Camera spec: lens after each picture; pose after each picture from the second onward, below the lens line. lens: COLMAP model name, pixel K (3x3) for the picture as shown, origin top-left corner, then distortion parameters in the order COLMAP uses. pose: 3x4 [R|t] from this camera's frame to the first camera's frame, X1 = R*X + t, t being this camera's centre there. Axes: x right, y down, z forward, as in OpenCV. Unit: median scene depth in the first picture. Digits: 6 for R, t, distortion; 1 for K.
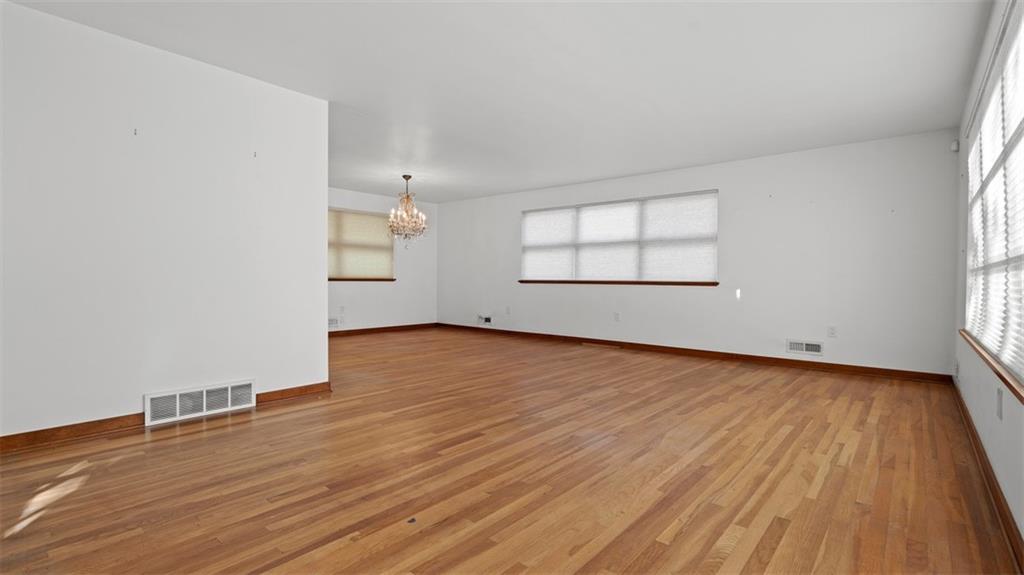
lens RADIAL K [[475.5, 0, 517.0], [0, 475.5, 286.8], [0, 0, 1]] dist [-0.005718, 0.000324]
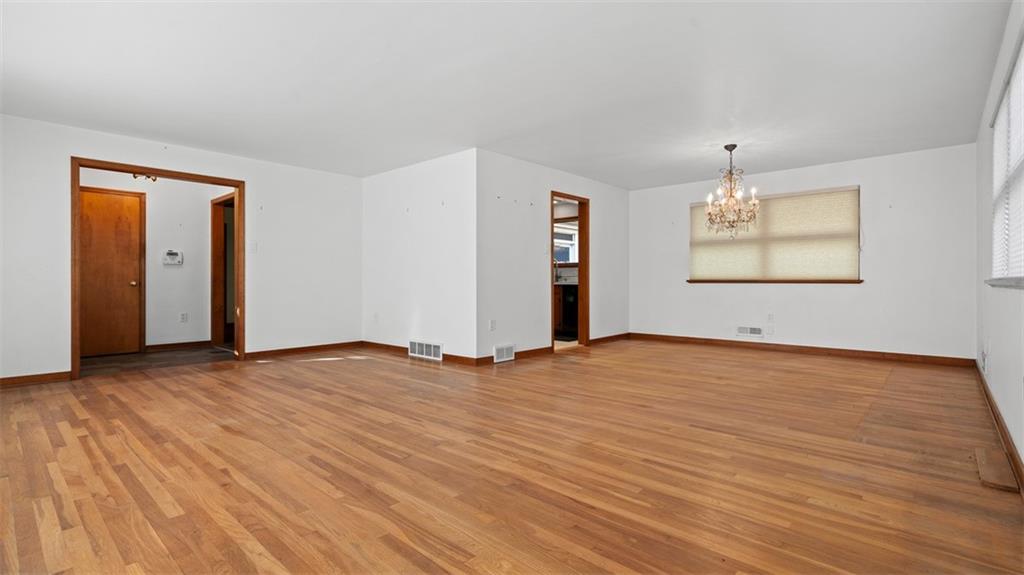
lens RADIAL K [[475.5, 0, 516.9], [0, 475.5, 285.3], [0, 0, 1]] dist [-0.005718, 0.000324]
pose [[-0.027641, 0.000145, -0.999618, 1.056920], [-0.011774, 0.999931, 0.000471, -0.007168], [0.999549, 0.011783, -0.027637, 1.309482]]
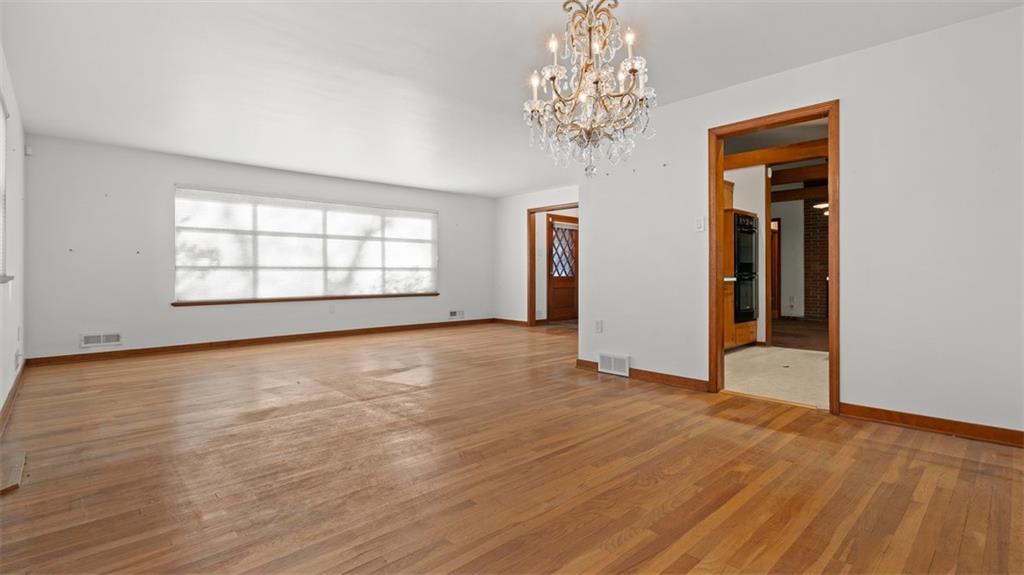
lens RADIAL K [[475.5, 0, 511.6], [0, 475.5, 272.7], [0, 0, 1]] dist [-0.005718, 0.000324]
pose [[-0.993975, -0.007965, 0.109315, -0.412851], [-0.006916, 0.999926, 0.009974, -0.036965], [-0.109386, 0.009158, -0.993957, 2.548115]]
